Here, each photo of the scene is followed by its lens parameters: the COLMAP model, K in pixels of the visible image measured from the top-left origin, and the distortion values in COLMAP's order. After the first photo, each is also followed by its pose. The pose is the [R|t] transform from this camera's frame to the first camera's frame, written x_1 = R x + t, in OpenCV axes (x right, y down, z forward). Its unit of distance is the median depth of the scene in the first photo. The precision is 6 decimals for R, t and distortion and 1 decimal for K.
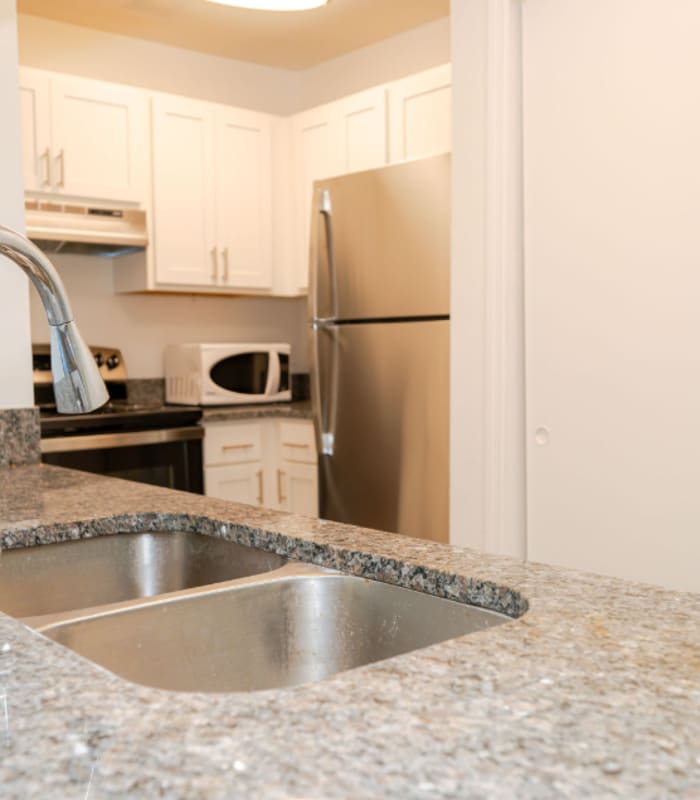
lens RADIAL K [[936.8, 0, 350.0], [0, 936.8, 400.0], [0, 0, 1]] dist [0.025536, 0.009361]
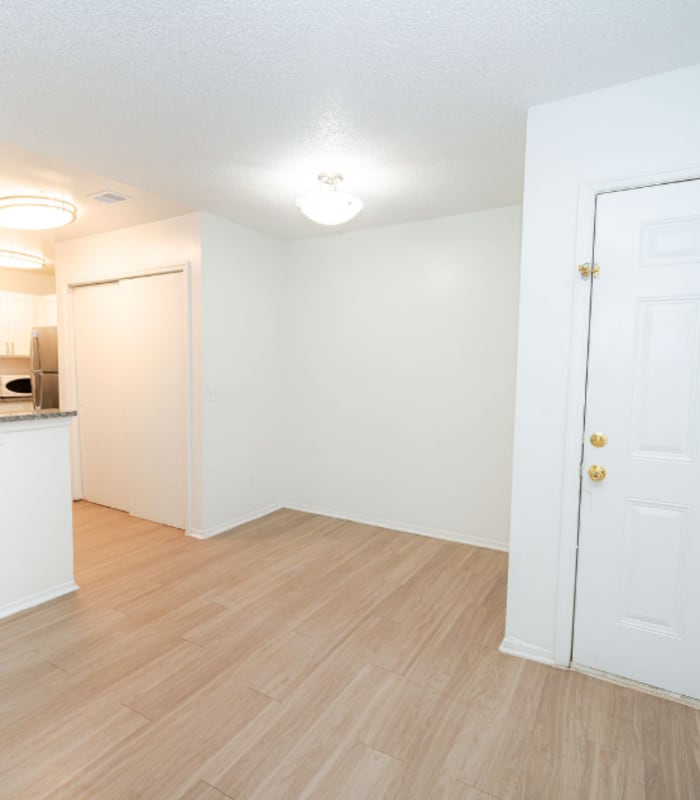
lens RADIAL K [[480.1, 0, 348.1], [0, 480.1, 423.7], [0, 0, 1]] dist [-0.001688, -0.001705]
pose [[0.948002, 0.009139, 0.318132, 0.400104], [-0.026317, 0.998415, 0.049740, -0.014163], [-0.317174, -0.055526, 0.946741, -0.774917]]
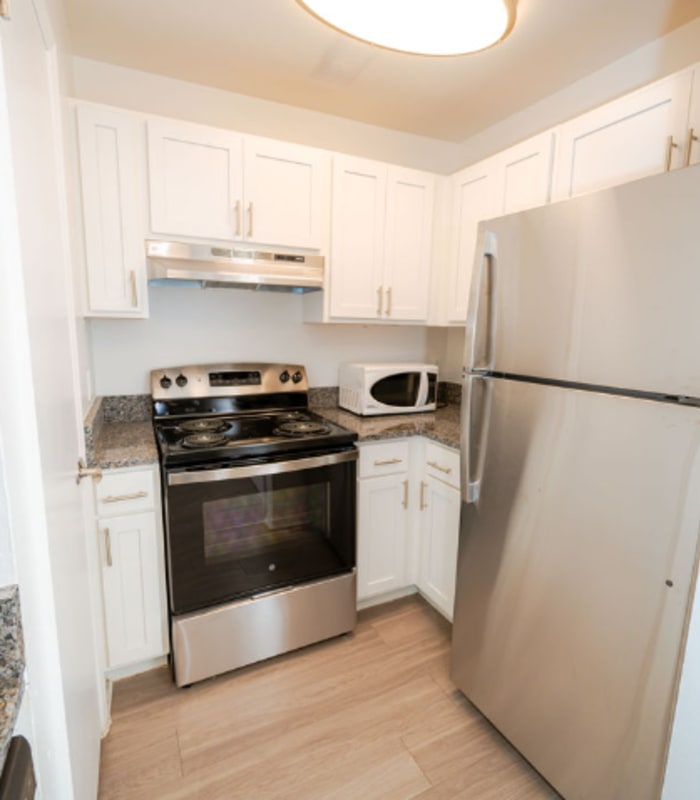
lens RADIAL K [[435.1, 0, 341.1], [0, 435.1, 392.2], [0, 0, 1]] dist [-0.003982, -0.000505]
pose [[0.963908, 0.072481, -0.256180, -0.042298], [-0.046912, 0.993412, 0.104554, -0.088623], [0.262071, -0.088763, 0.960958, 0.459216]]
